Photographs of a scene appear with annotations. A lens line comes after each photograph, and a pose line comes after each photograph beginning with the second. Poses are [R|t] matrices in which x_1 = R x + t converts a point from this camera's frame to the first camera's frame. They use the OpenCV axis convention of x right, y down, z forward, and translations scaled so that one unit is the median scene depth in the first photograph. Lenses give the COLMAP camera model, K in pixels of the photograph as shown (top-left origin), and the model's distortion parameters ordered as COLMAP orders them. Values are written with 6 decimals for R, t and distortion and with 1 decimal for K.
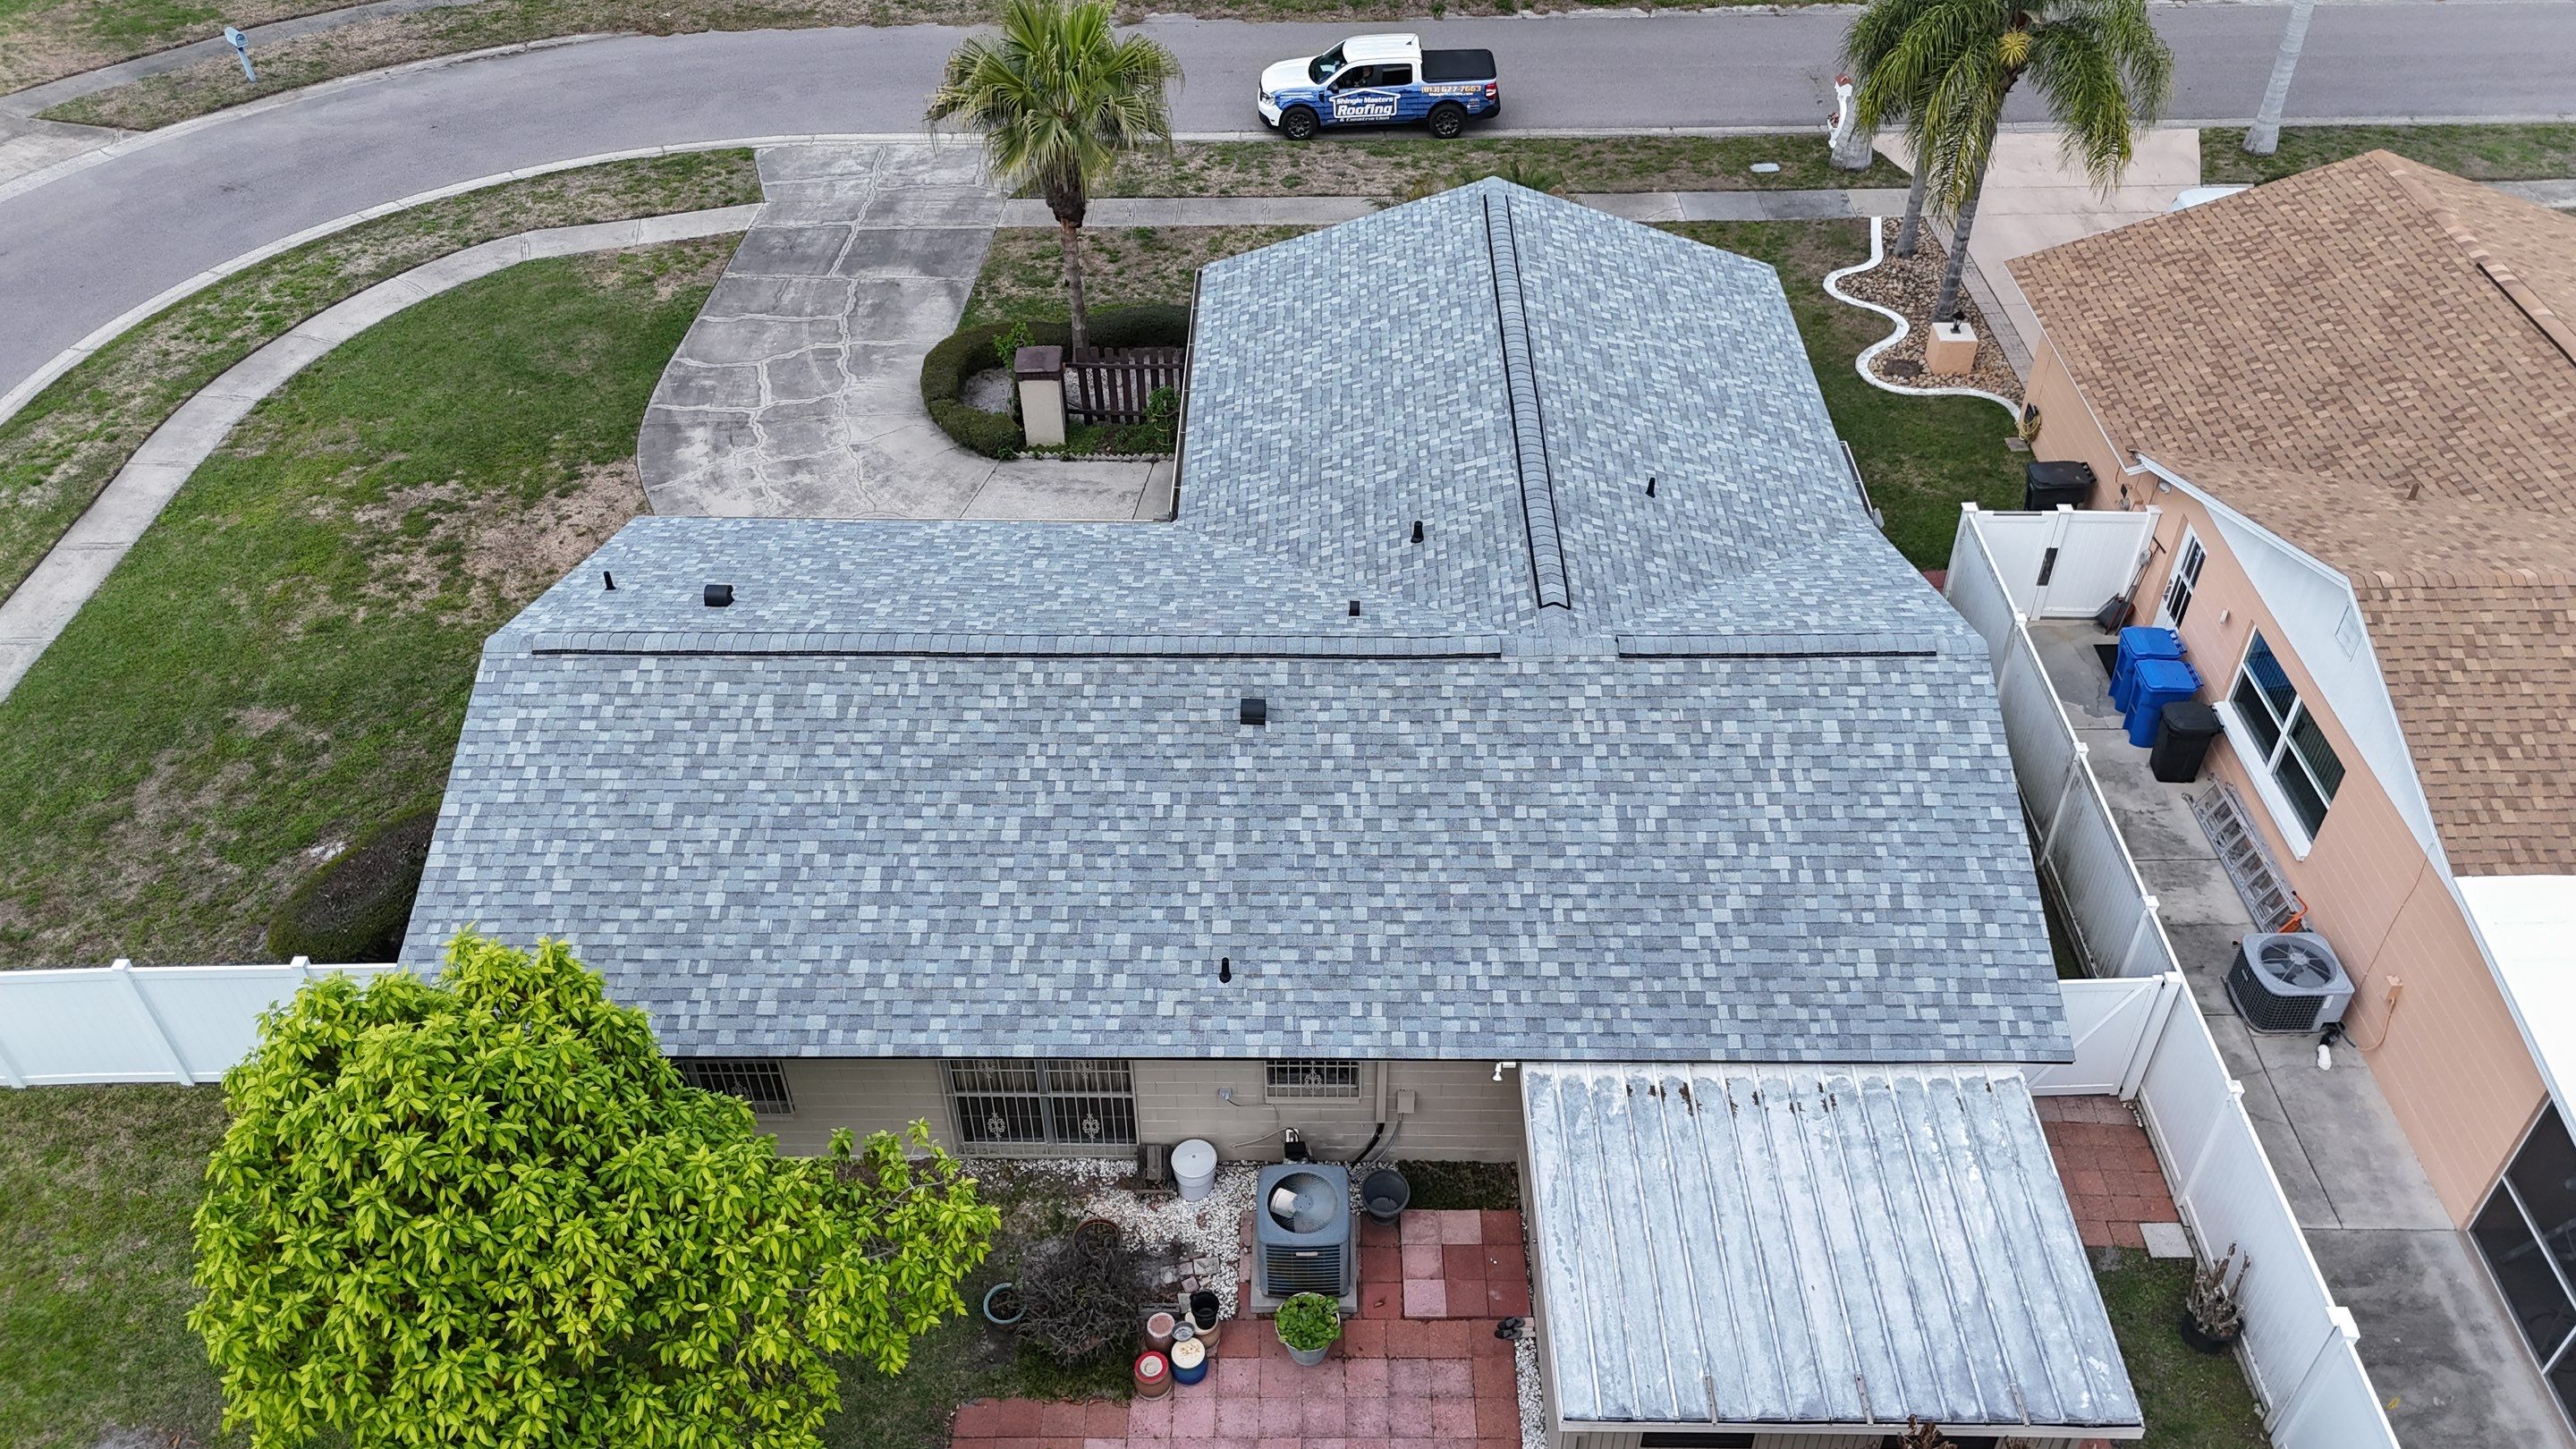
lens RADIAL K [[1892.0, 0, 1280.3], [0, 1892.0, 721.1], [0, 0, 1]] dist [0.067276, -0.066103]
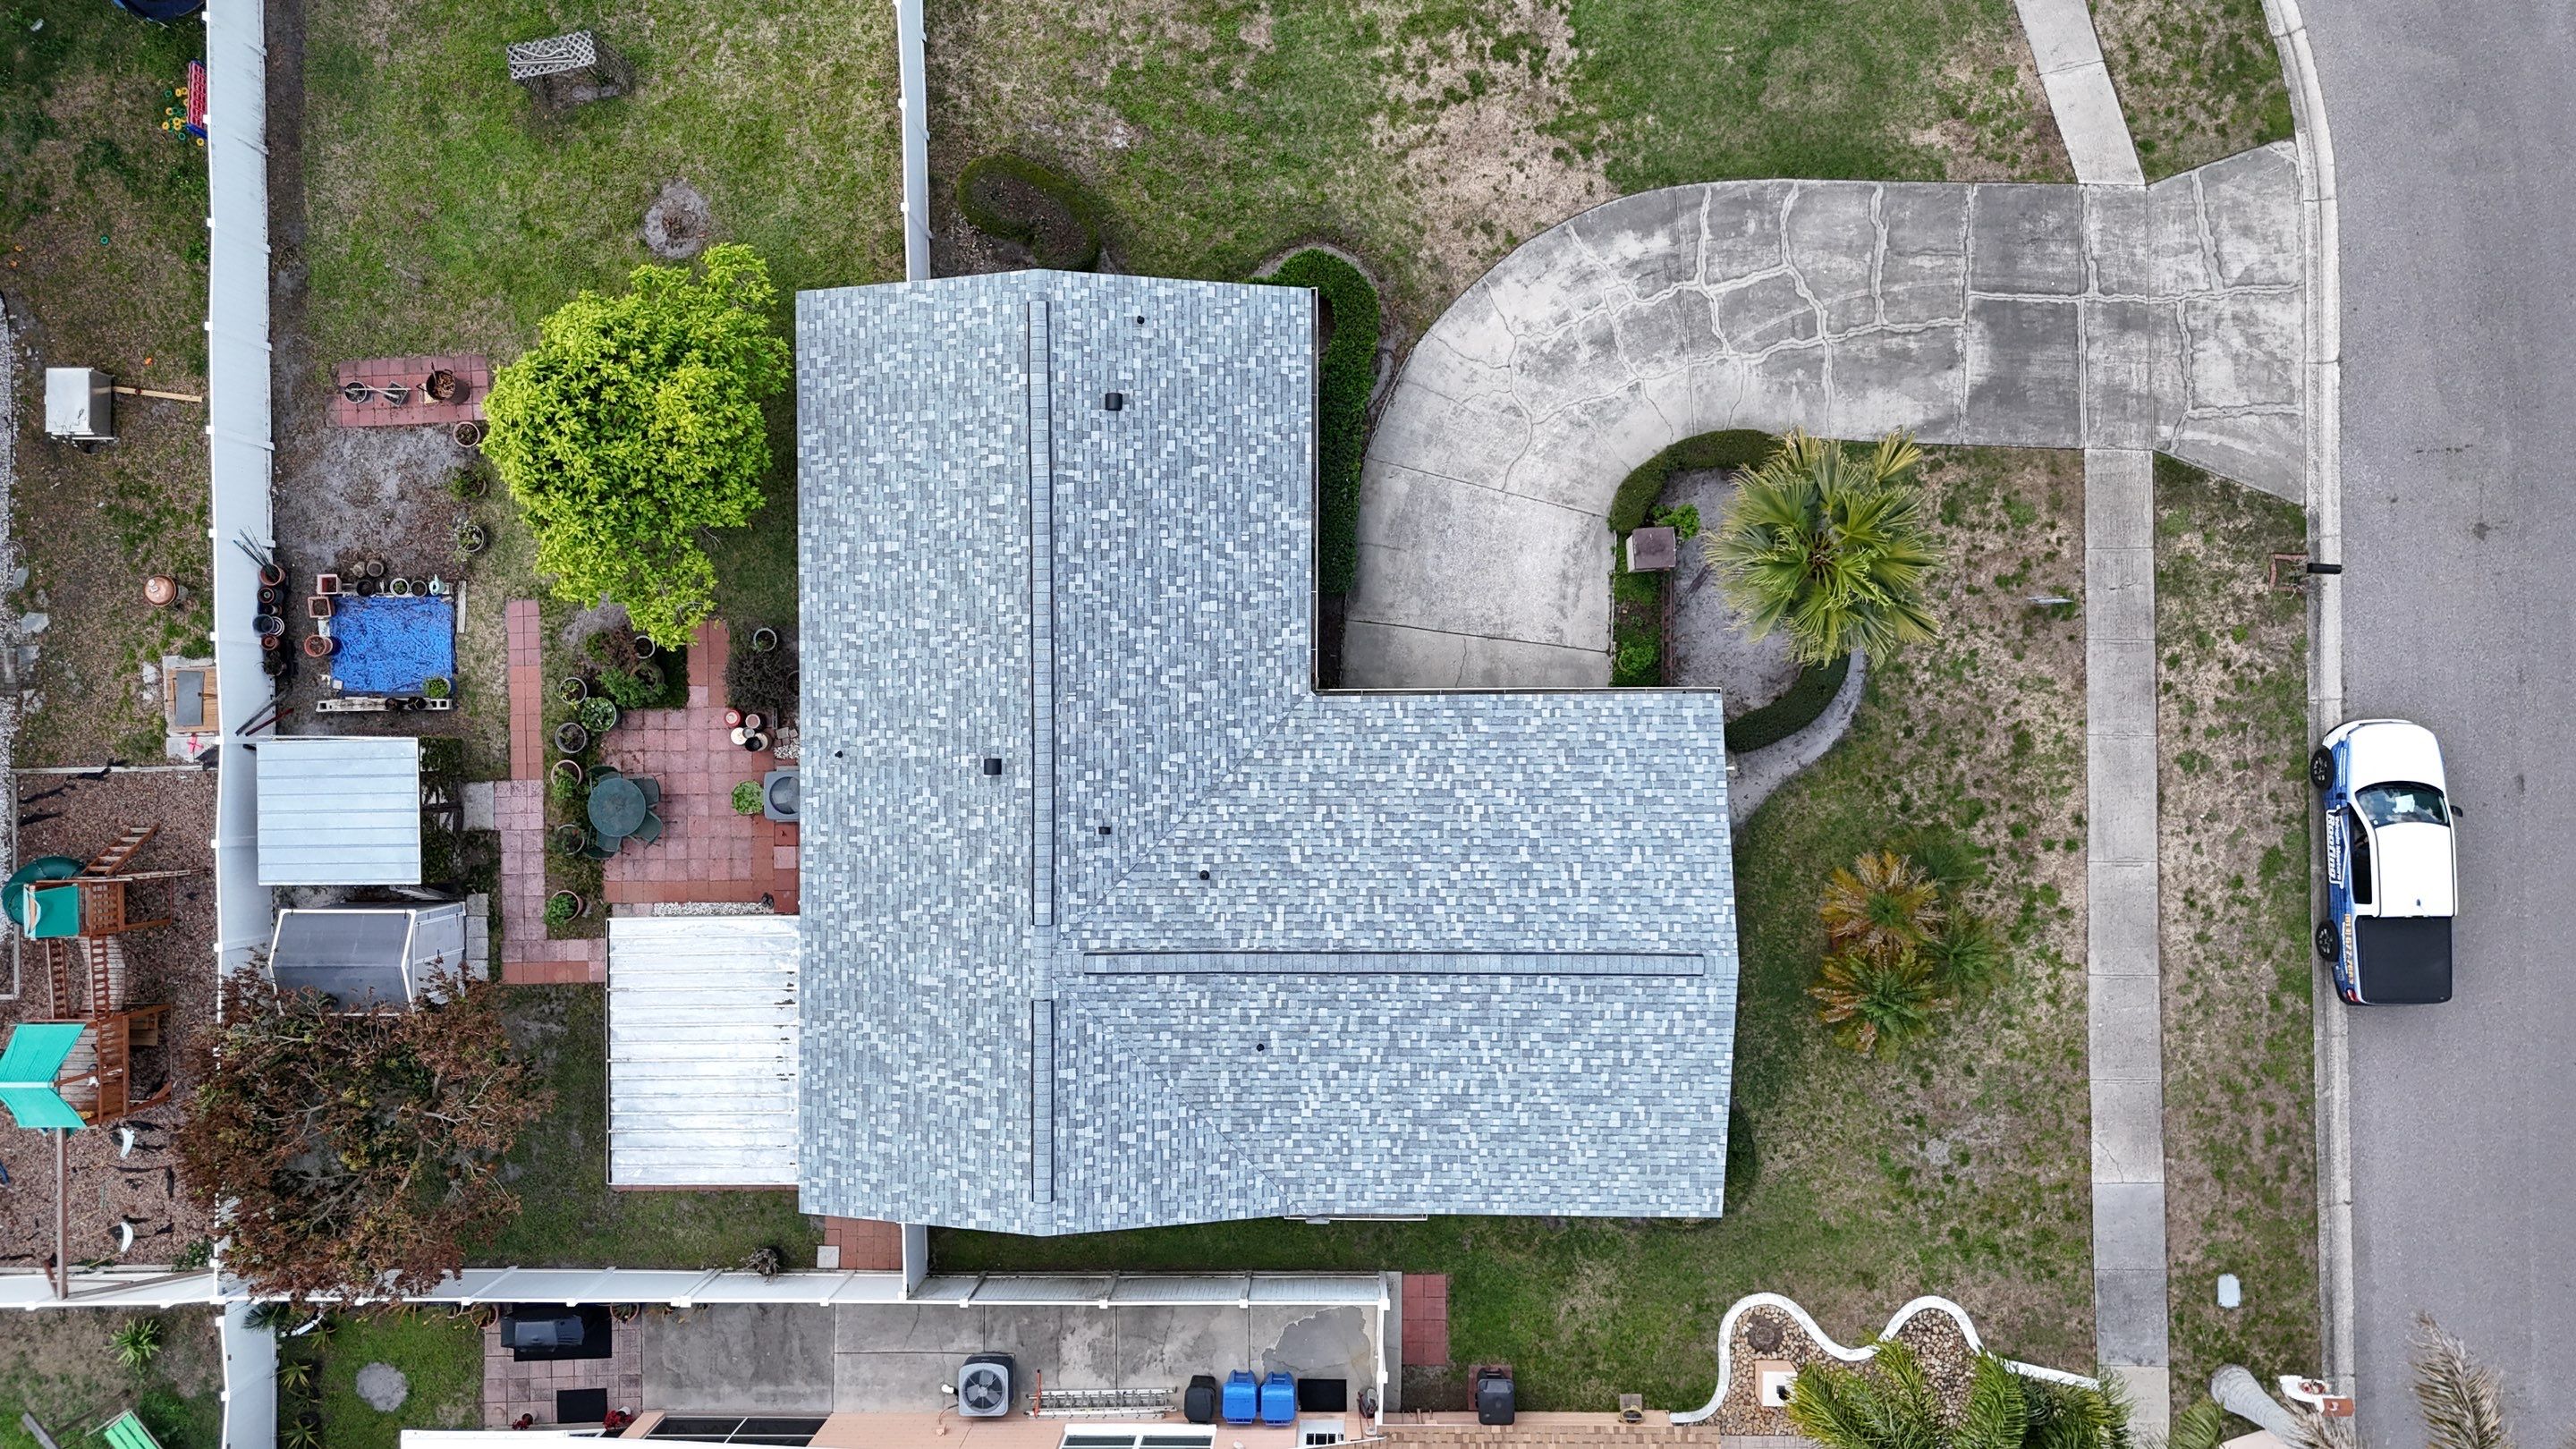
lens RADIAL K [[1892.0, 0, 1287.2], [0, 1892.0, 715.2], [0, 0, 1]] dist [0.067276, -0.066103]
pose [[0.023991, 0.999702, 0.004446, -0.040286], [-0.625799, 0.011549, 0.779899, -0.961294], [0.779616, -0.021493, 0.625889, 0.132049]]
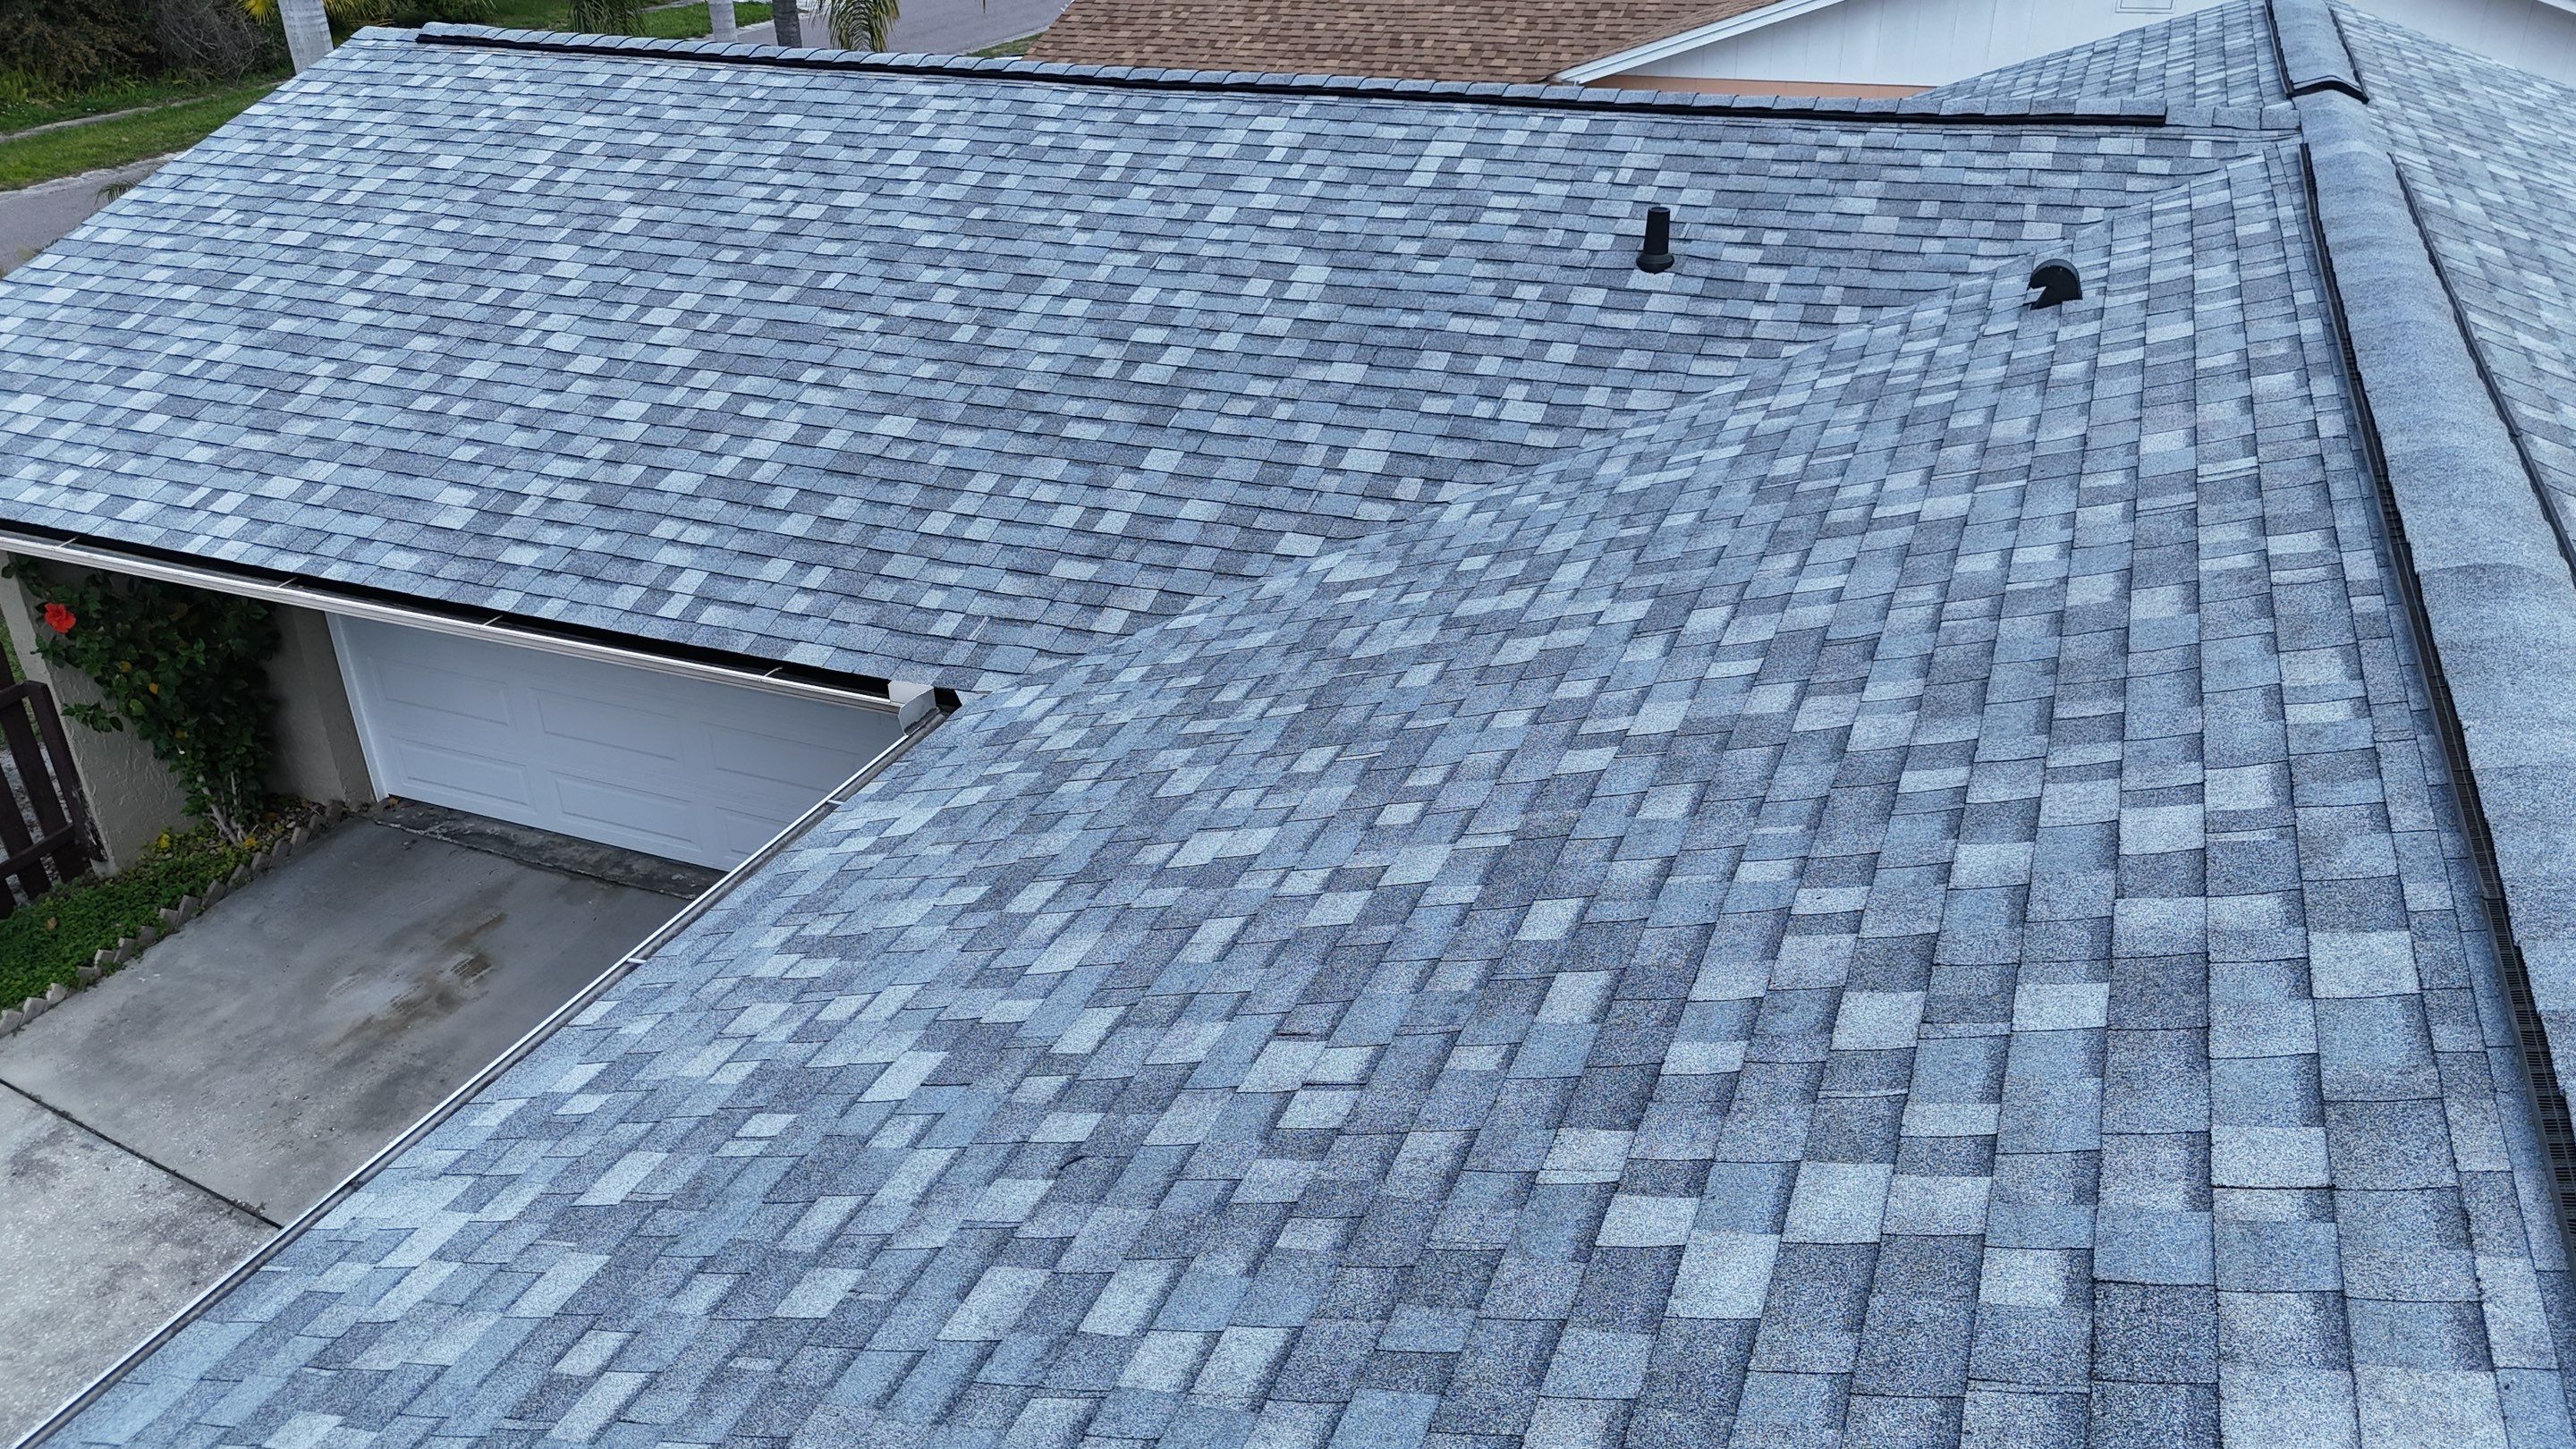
lens RADIAL K [[1892.0, 0, 1291.5], [0, 1892.0, 736.9], [0, 0, 1]] dist [0.067276, -0.066103]
pose [[0.361363, -0.433102, 0.825736, -0.234827], [0.619301, 0.773515, 0.134691, -0.092662], [-0.697054, 0.462706, 0.547740, 0.691959]]
